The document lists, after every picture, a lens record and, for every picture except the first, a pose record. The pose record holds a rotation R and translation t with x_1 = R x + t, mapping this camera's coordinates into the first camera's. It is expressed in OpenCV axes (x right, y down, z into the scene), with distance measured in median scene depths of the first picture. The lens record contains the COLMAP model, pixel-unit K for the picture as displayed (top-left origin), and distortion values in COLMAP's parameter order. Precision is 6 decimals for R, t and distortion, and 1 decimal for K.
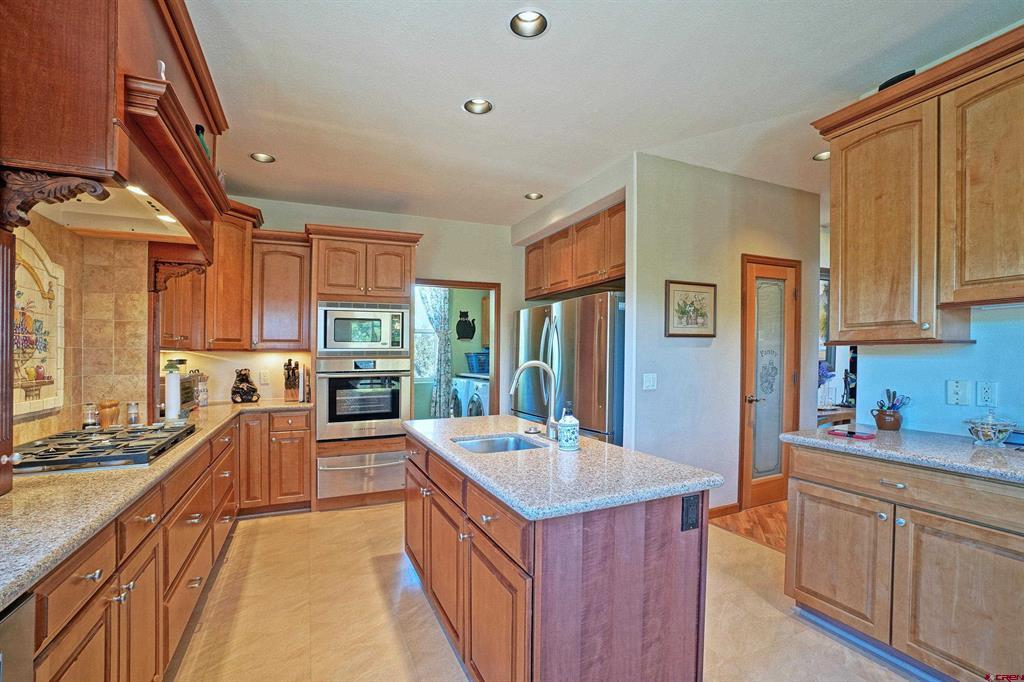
lens RADIAL K [[453.6, 0, 514.5], [0, 453.6, 358.0], [0, 0, 1]] dist [-0.062930, 0.019715]
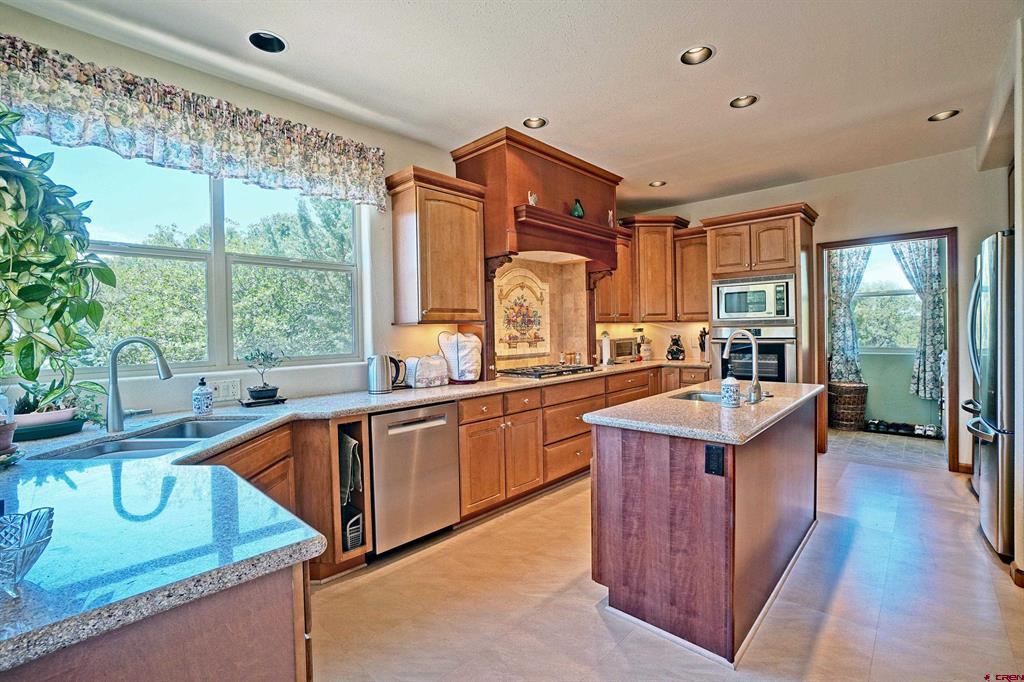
lens RADIAL K [[453.8, 0, 506.0], [0, 453.8, 335.1], [0, 0, 1]] dist [-0.056844, 0.020087]
pose [[0.361840, 0.010094, -0.932186, 0.744543], [0.011309, 0.999820, 0.015216, -0.003451], [0.932172, -0.016047, 0.361661, 0.040859]]
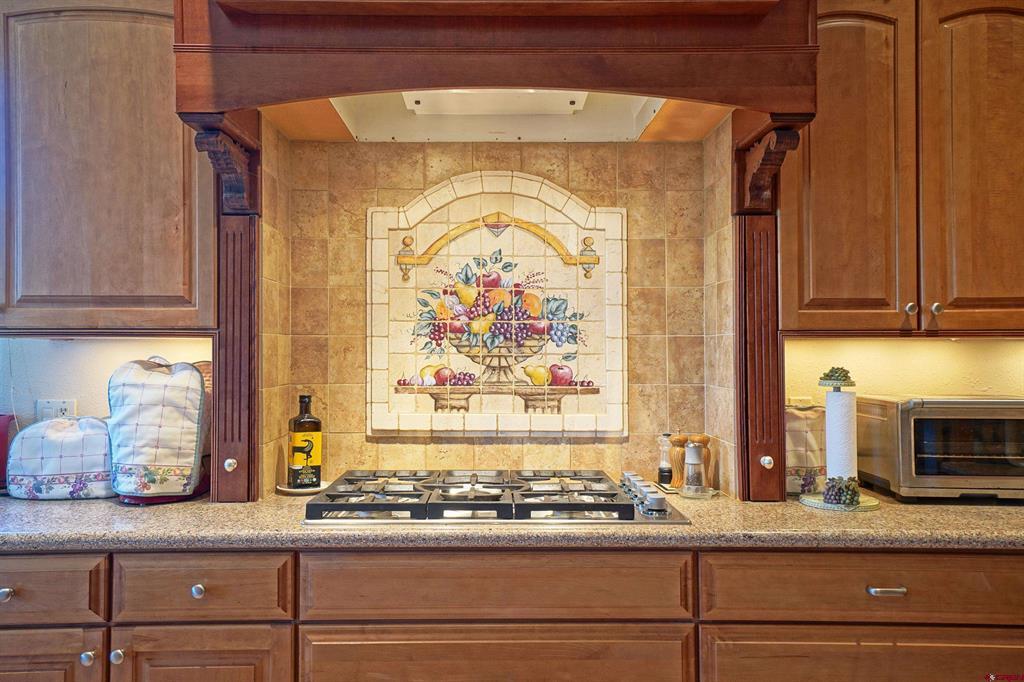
lens RADIAL K [[777.3, 0, 480.2], [0, 777.3, 337.5], [0, 0, 1]] dist [0.040969, 0.000009]
pose [[-0.410529, -0.017404, -0.911681, 0.057901], [-0.002702, 0.999837, -0.017871, -0.002376], [0.911843, -0.004874, -0.410509, 1.107767]]
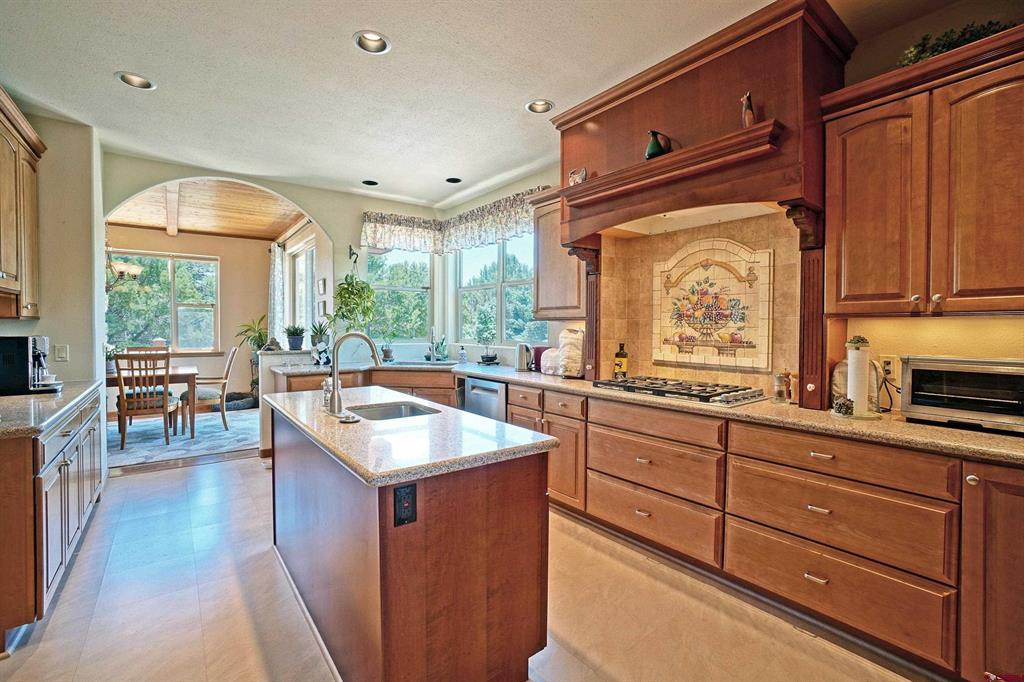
lens RADIAL K [[453.8, 0, 506.0], [0, 453.8, 335.1], [0, 0, 1]] dist [-0.056844, 0.020087]
pose [[-0.975684, 0.000168, -0.219181, -0.073152], [-0.004628, 0.999761, 0.021365, -0.001323], [0.219132, 0.021860, -0.975450, 1.759354]]
